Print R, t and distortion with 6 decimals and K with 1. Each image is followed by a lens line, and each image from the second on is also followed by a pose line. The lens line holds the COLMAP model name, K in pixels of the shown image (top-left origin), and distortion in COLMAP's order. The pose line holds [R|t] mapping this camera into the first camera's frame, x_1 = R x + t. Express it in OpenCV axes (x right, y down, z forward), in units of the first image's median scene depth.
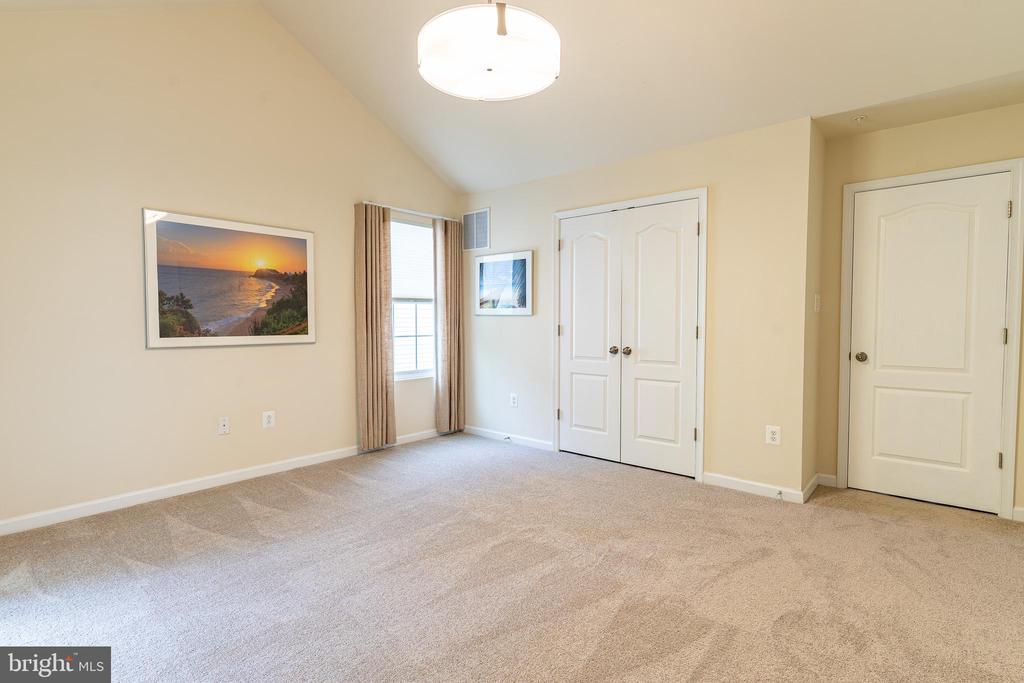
lens RADIAL K [[512.1, 0, 509.3], [0, 512.1, 340.1], [0, 0, 1]] dist [0.004726, 0.000193]
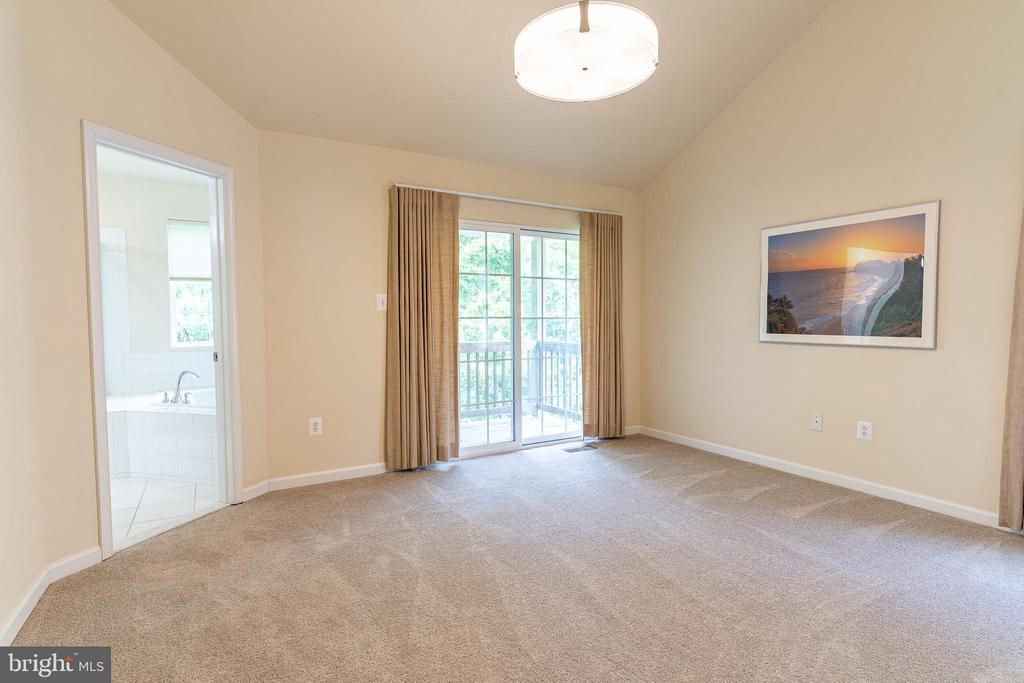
lens RADIAL K [[512.1, 0, 509.5], [0, 512.1, 342.0], [0, 0, 1]] dist [0.004726, 0.000193]
pose [[-0.327031, 0.044371, -0.943971, 0.619447], [-0.034343, 0.997679, 0.058793, -0.032365], [0.944389, 0.051646, -0.324748, 0.768678]]
